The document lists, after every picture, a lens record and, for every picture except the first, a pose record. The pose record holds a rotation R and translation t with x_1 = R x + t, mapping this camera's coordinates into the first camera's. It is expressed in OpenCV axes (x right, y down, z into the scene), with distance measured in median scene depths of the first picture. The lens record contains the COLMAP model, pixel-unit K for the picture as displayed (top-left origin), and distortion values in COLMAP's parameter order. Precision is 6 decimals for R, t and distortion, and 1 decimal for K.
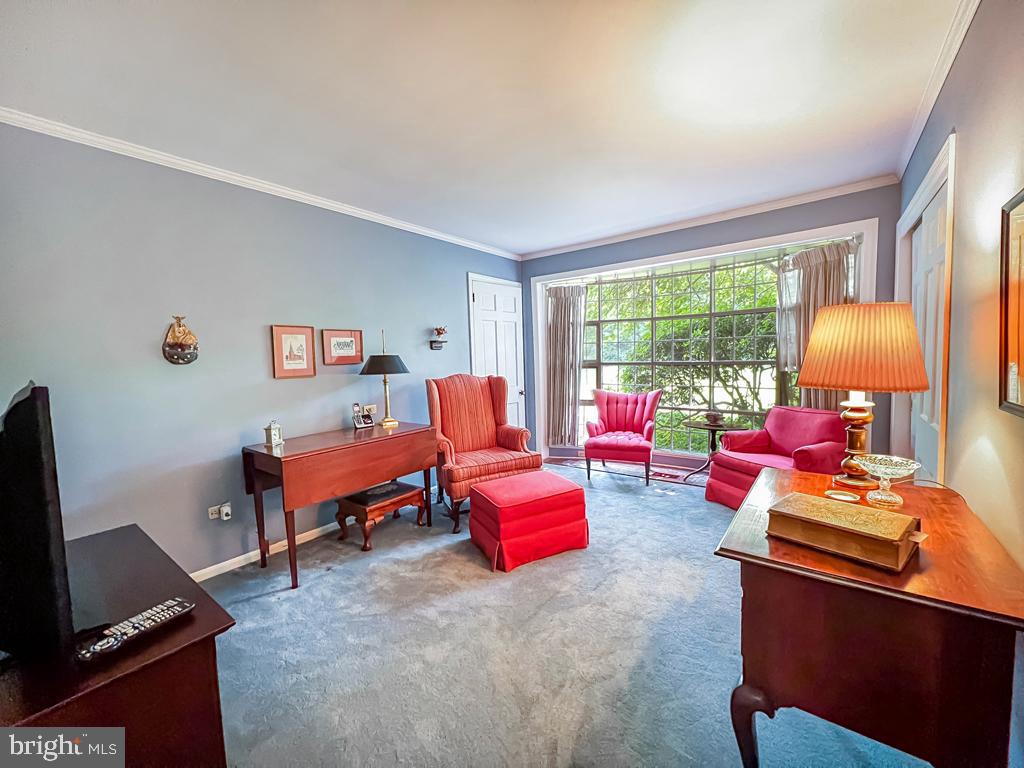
lens RADIAL K [[412.8, 0, 513.1], [0, 412.8, 385.4], [0, 0, 1]] dist [-0.002658, 0.000304]
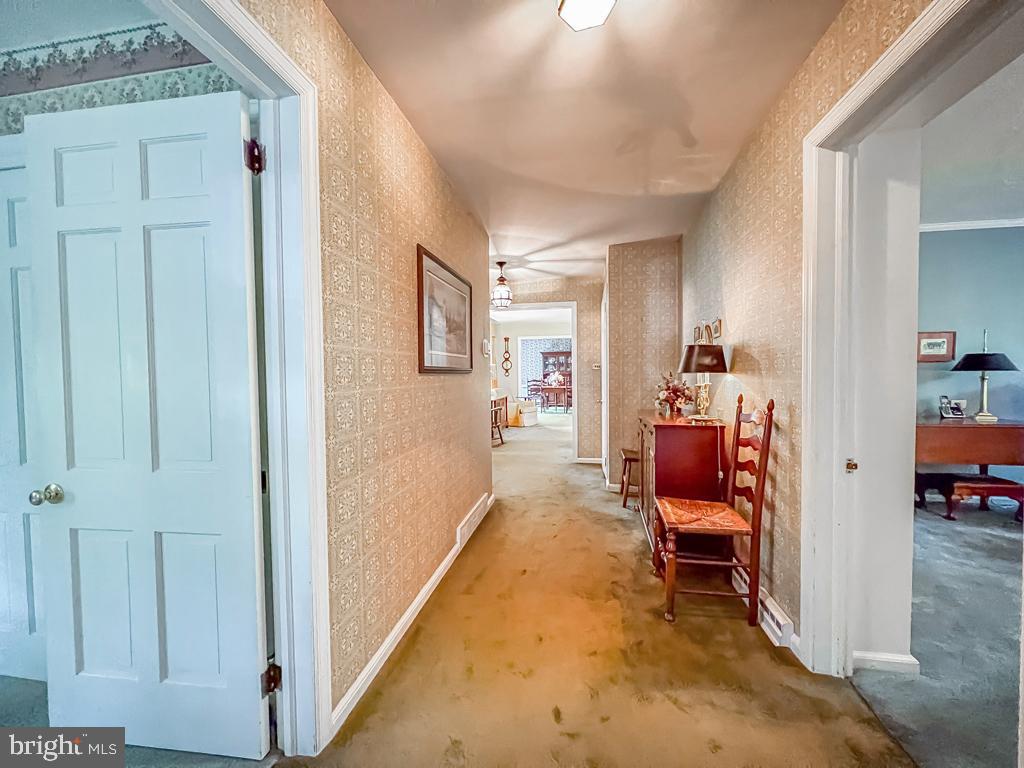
lens RADIAL K [[412.8, 0, 514.7], [0, 412.8, 385.2], [0, 0, 1]] dist [-0.002658, 0.000304]
pose [[0.453586, 0.054748, -0.889529, 0.093264], [-0.062462, 0.997610, 0.029550, 0.054896], [0.889021, 0.042158, 0.455922, -0.584773]]
